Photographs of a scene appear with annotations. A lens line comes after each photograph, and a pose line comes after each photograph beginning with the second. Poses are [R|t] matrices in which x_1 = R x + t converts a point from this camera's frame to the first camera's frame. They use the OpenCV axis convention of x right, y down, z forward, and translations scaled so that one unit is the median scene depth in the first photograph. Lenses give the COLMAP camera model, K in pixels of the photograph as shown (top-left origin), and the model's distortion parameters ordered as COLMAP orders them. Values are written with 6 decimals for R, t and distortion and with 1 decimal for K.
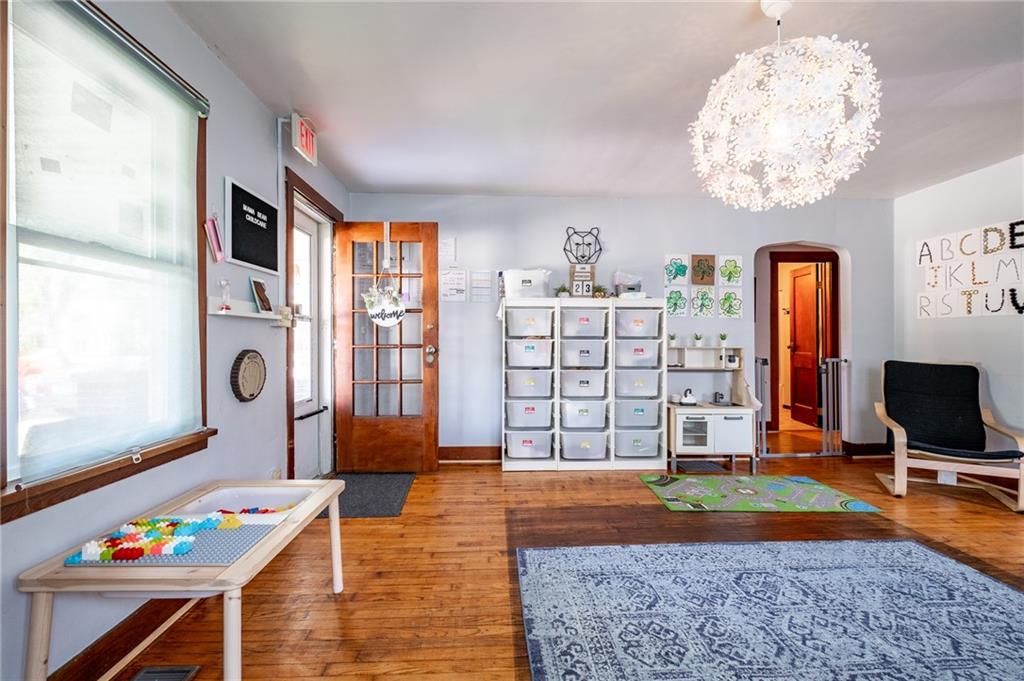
lens RADIAL K [[441.4, 0, 507.0], [0, 441.4, 338.1], [0, 0, 1]] dist [-0.000283, -0.002061]
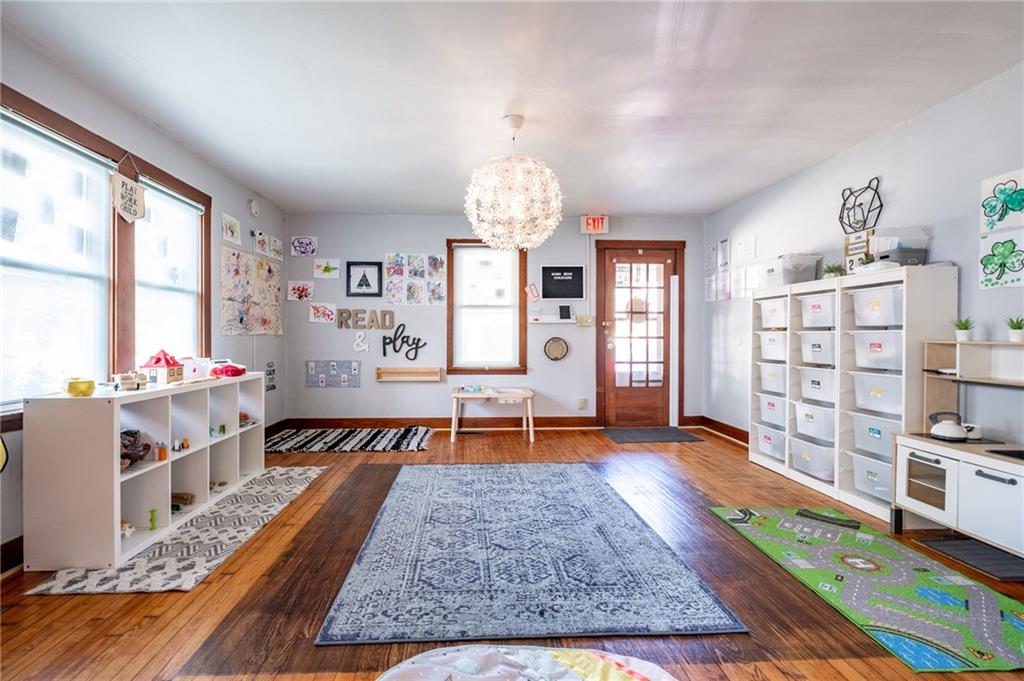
lens RADIAL K [[441.4, 0, 505.8], [0, 441.4, 339.9], [0, 0, 1]] dist [-0.000283, -0.002061]
pose [[0.054826, 0.008741, -0.998458, 1.001127], [0.002675, 0.999957, 0.008901, 0.011489], [0.998492, -0.003159, 0.054800, 0.388905]]
